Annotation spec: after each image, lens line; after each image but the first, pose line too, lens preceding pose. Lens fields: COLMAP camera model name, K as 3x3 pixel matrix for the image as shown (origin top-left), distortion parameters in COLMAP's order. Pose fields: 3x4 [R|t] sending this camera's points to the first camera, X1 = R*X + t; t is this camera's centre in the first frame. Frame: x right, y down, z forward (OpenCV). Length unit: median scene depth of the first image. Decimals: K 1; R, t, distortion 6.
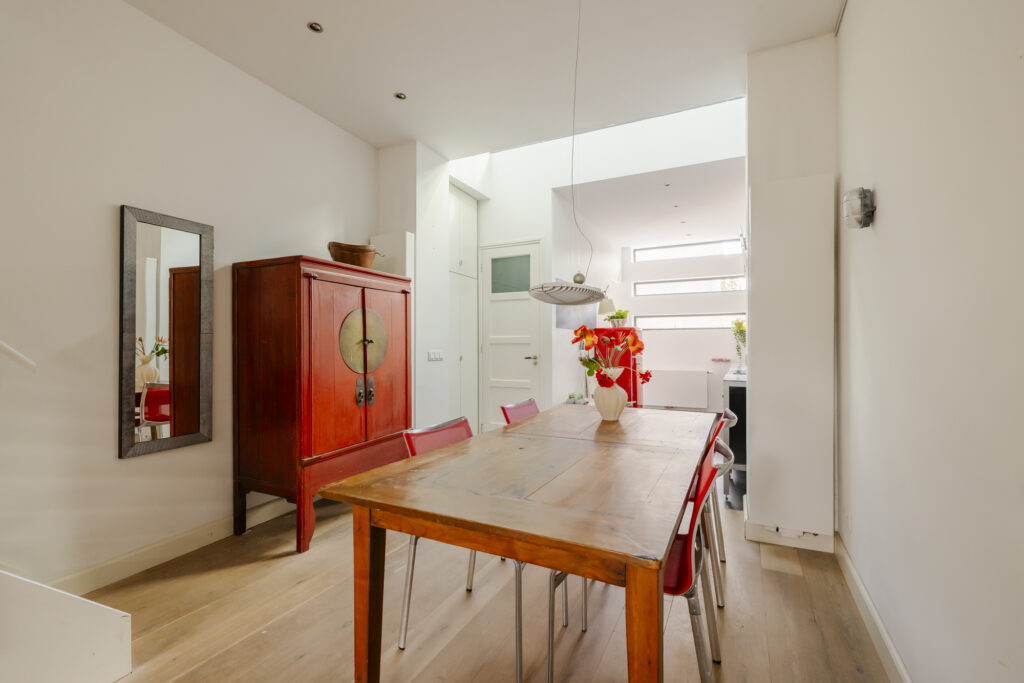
lens RADIAL K [[454.6, 0, 510.8], [0, 454.6, 345.9], [0, 0, 1]] dist [-0.001224, 0.001122]
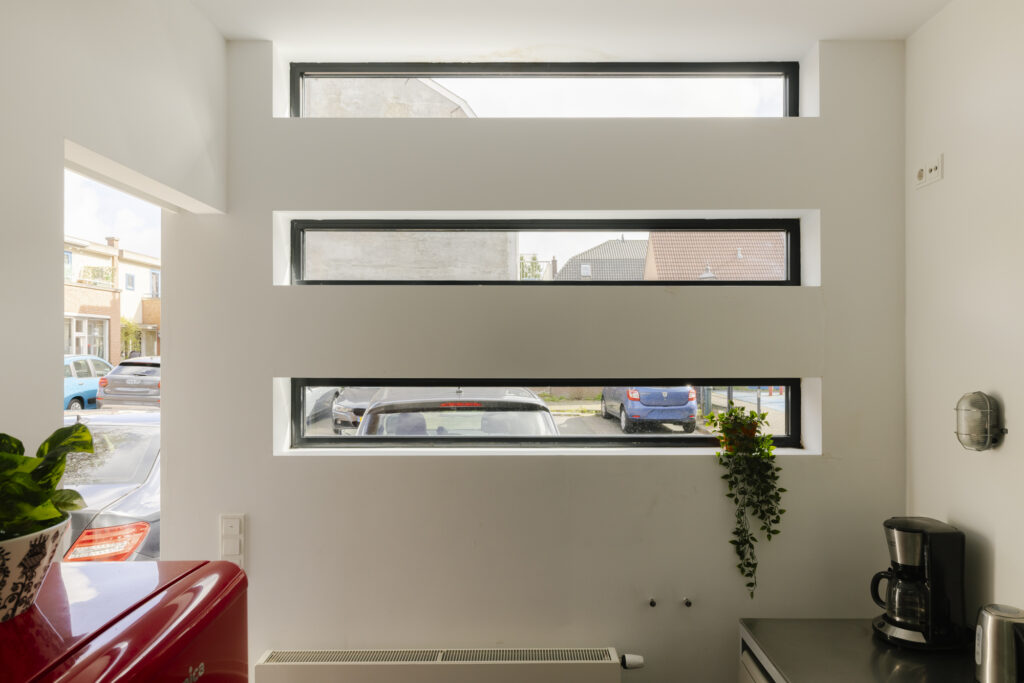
lens RADIAL K [[689.3, 0, 542.9], [0, 689.3, 343.1], [0, 0, 1]] dist [0.023855, -0.001717]
pose [[0.896325, 0.023170, 0.442791, 0.295675], [-0.005960, 0.999173, -0.040220, -0.087954], [-0.443357, 0.033411, 0.895722, 0.833513]]
